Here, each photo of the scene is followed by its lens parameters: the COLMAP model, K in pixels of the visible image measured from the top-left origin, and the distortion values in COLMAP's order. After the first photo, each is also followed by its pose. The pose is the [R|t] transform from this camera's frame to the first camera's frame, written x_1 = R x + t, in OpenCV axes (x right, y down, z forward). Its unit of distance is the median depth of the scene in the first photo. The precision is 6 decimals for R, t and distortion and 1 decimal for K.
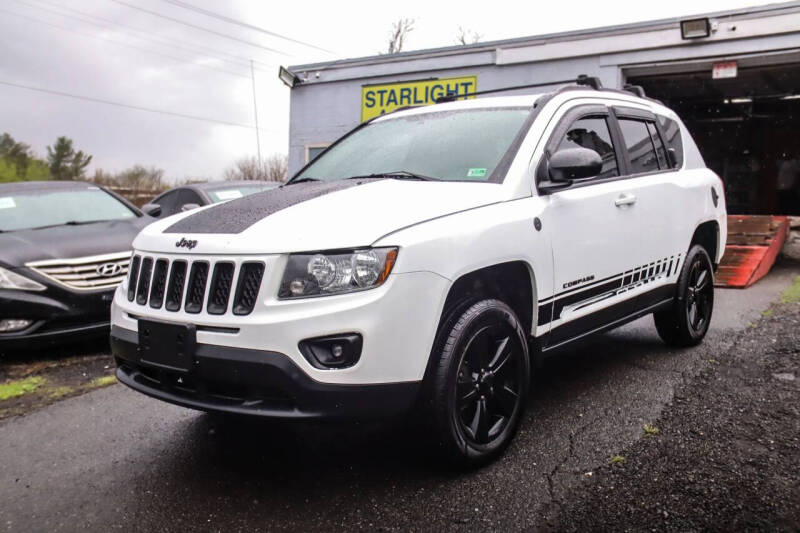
lens RADIAL K [[734.2, 0, 400.0], [0, 734.2, 266.5], [0, 0, 1]] dist [0.008435, 0.014550]
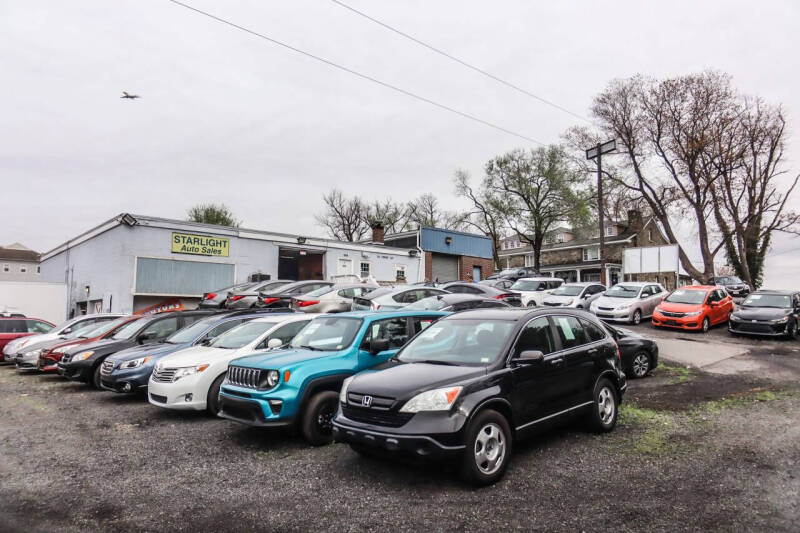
lens RADIAL K [[539.3, 0, 400.0], [0, 539.3, 266.5], [0, 0, 1]] dist [-0.000407, 0.000419]
pose [[0.222068, 0.068094, 0.972650, -1.918139], [0.066627, 0.994167, -0.084813, 0.042685], [-0.972752, 0.083639, 0.216236, 0.024622]]
